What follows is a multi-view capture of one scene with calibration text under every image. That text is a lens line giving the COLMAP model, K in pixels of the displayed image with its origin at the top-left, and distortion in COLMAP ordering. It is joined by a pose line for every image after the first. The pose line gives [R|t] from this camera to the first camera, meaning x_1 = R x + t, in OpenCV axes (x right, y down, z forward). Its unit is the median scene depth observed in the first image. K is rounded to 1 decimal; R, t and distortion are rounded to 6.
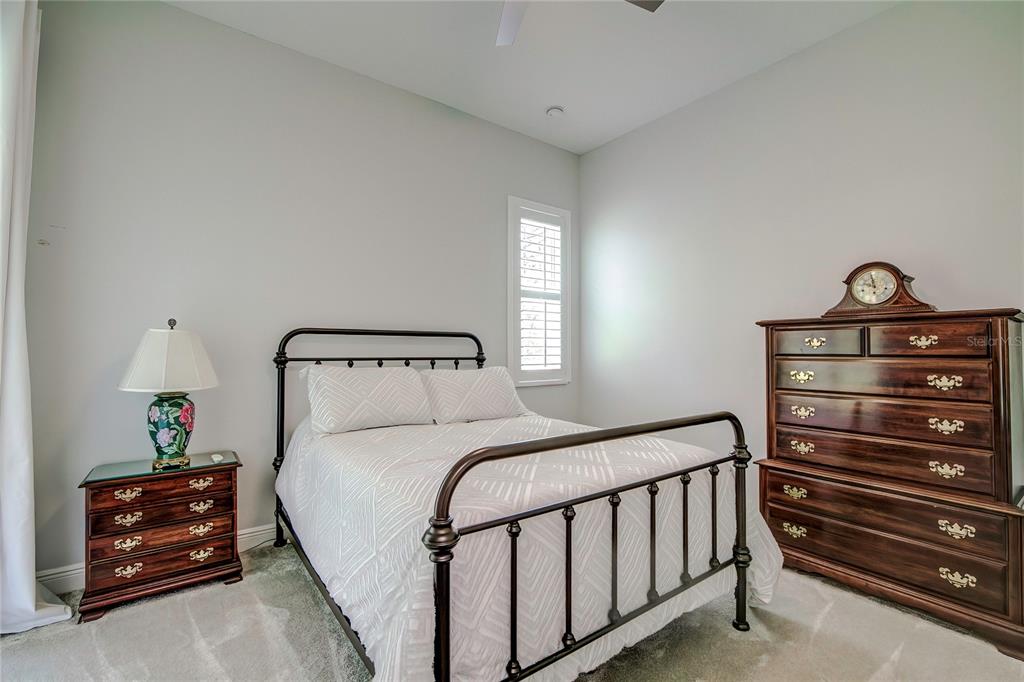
lens RADIAL K [[463.4, 0, 504.9], [0, 463.4, 337.1], [0, 0, 1]] dist [-0.013068, 0.000501]
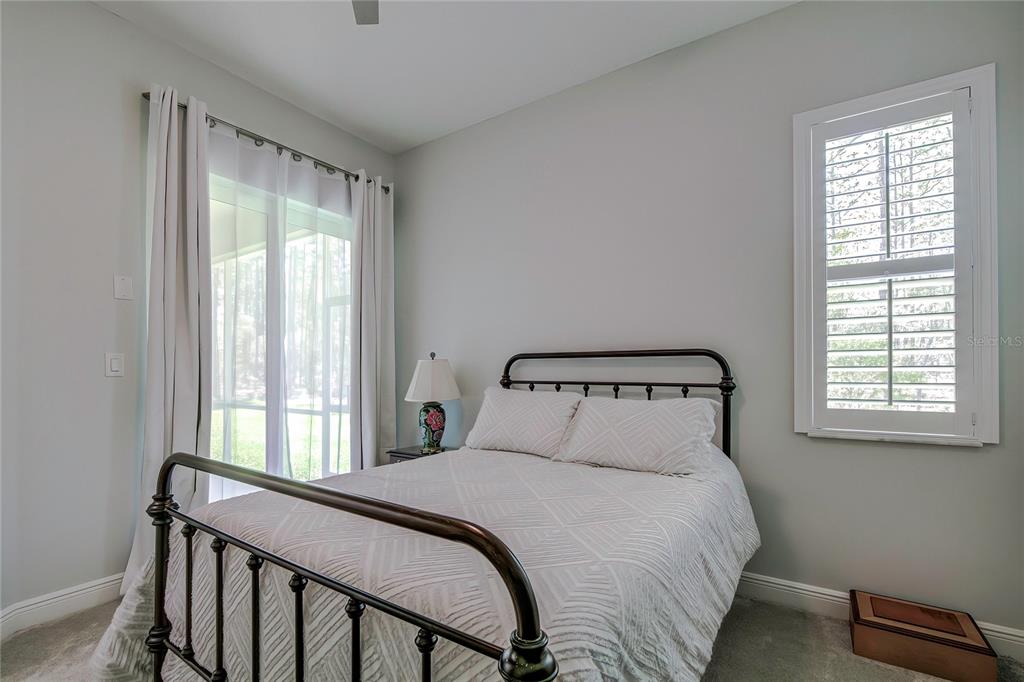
lens RADIAL K [[453.5, 0, 513.7], [0, 453.5, 371.8], [0, 0, 1]] dist [-0.013281, -0.000296]
pose [[0.338994, -0.009674, -0.940739, 0.468764], [0.023281, 0.999727, -0.001891, 0.020284], [0.940500, -0.021260, 0.339127, 0.497886]]
